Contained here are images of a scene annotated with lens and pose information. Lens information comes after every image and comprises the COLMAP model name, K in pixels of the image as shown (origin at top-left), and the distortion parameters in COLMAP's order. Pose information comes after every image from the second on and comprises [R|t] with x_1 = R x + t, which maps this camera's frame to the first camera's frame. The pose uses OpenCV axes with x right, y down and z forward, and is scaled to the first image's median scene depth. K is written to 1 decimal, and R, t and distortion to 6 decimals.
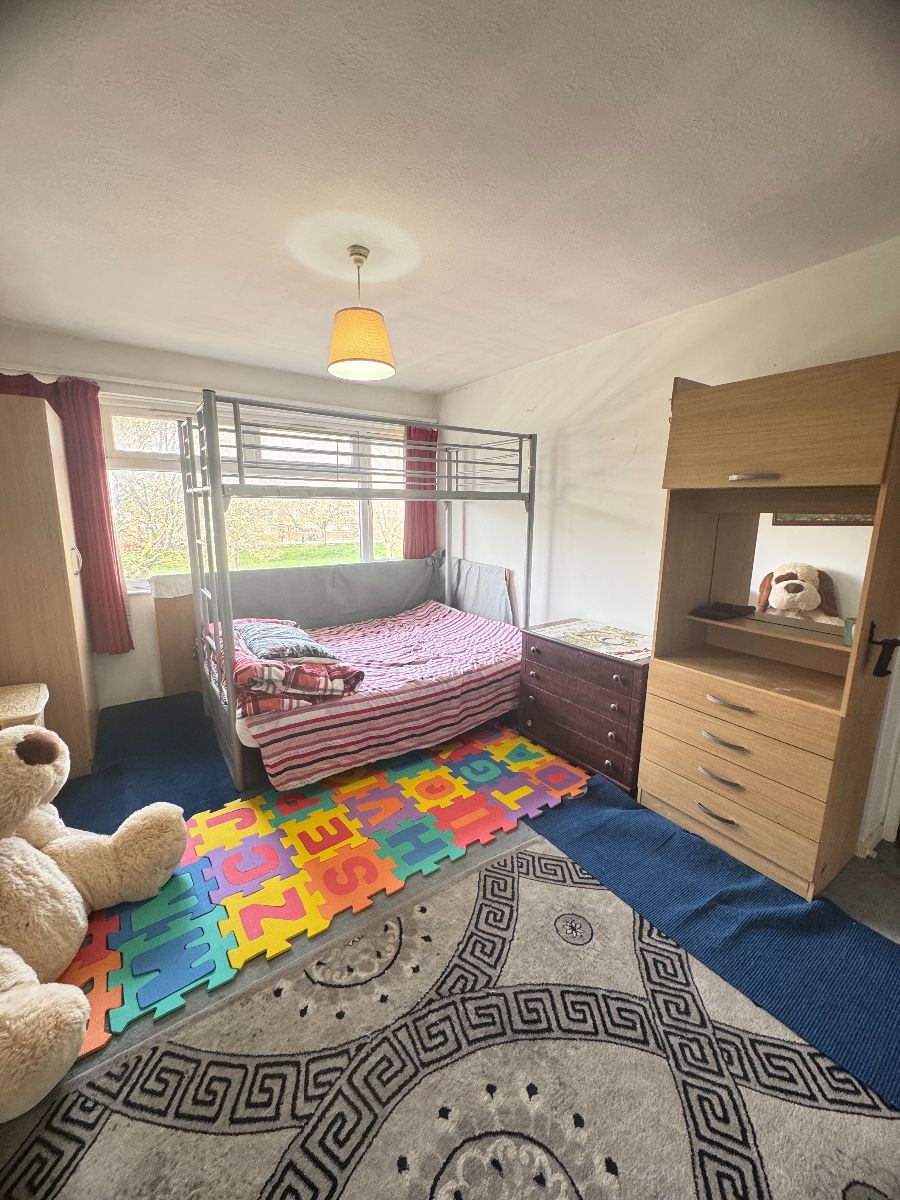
lens RADIAL K [[475.7, 0, 449.0], [0, 475.7, 597.9], [0, 0, 1]] dist [-0.007433, 0.000621]
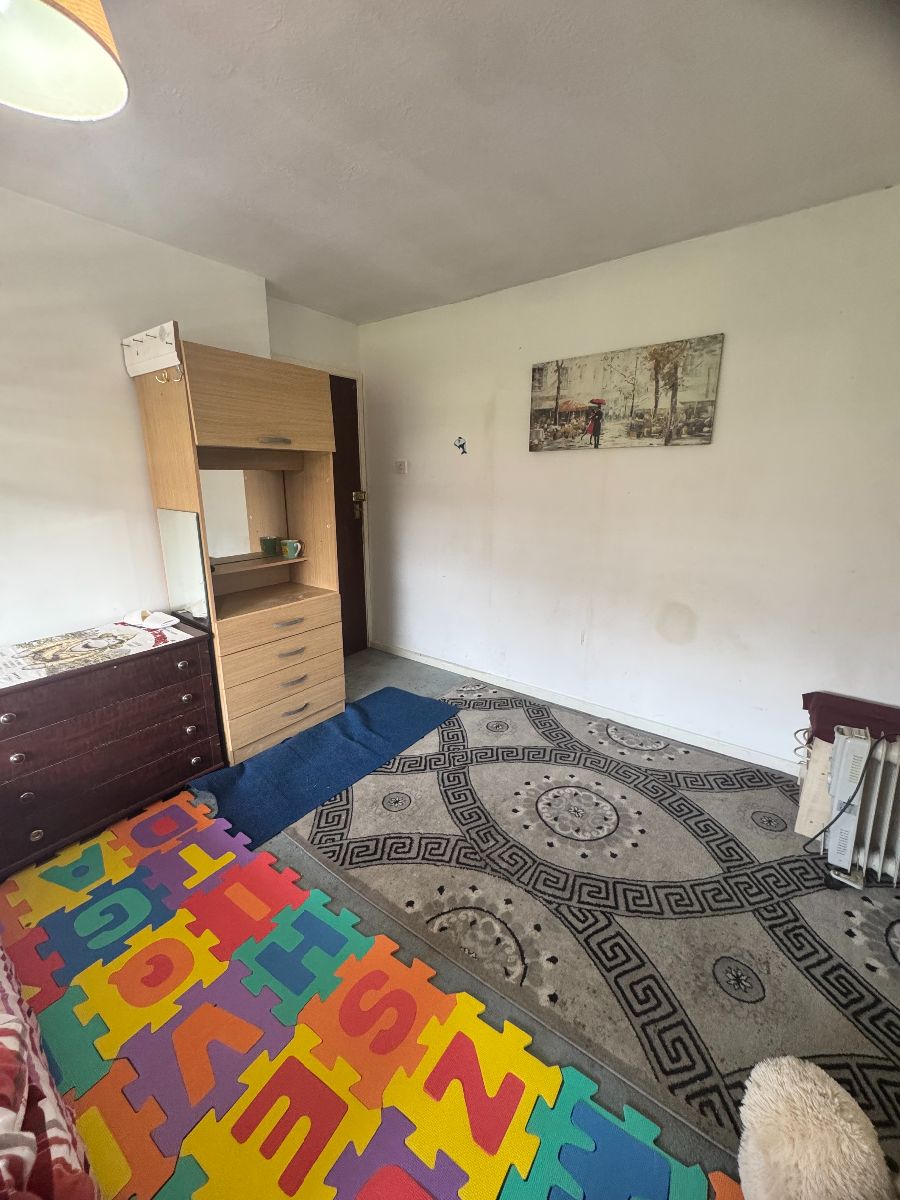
lens RADIAL K [[475.7, 0, 451.0], [0, 475.7, 601.3], [0, 0, 1]] dist [-0.007433, 0.000621]
pose [[-0.327456, -0.255016, 0.909802, -0.833789], [0.169722, 0.931353, 0.322143, -0.198615], [-0.929498, 0.259901, -0.261696, 1.084683]]
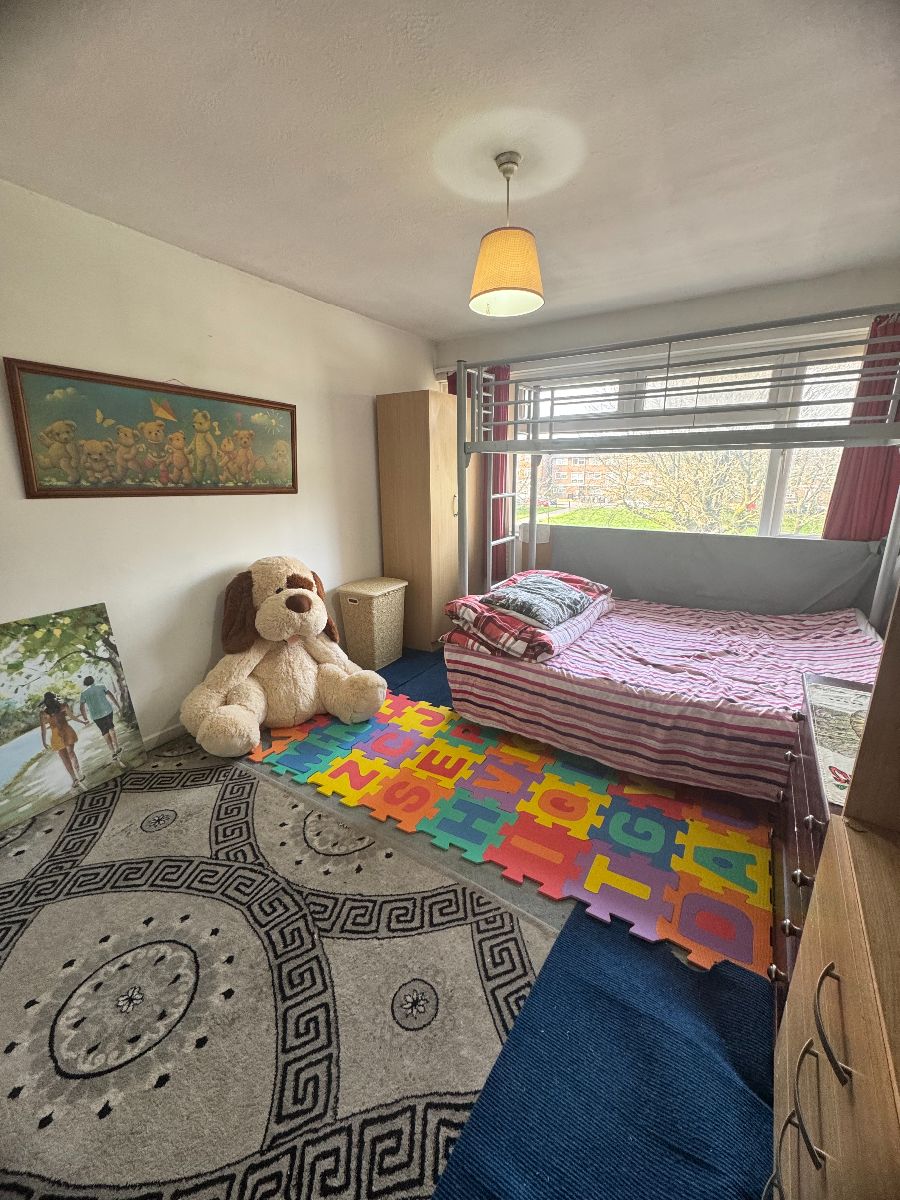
lens RADIAL K [[475.7, 0, 449.7], [0, 475.7, 597.9], [0, 0, 1]] dist [-0.007433, 0.000621]
pose [[0.382881, 0.229705, -0.894783, 0.849661], [-0.157462, 0.970646, 0.181802, -0.104271], [0.910279, 0.071286, 0.407812, 0.703320]]
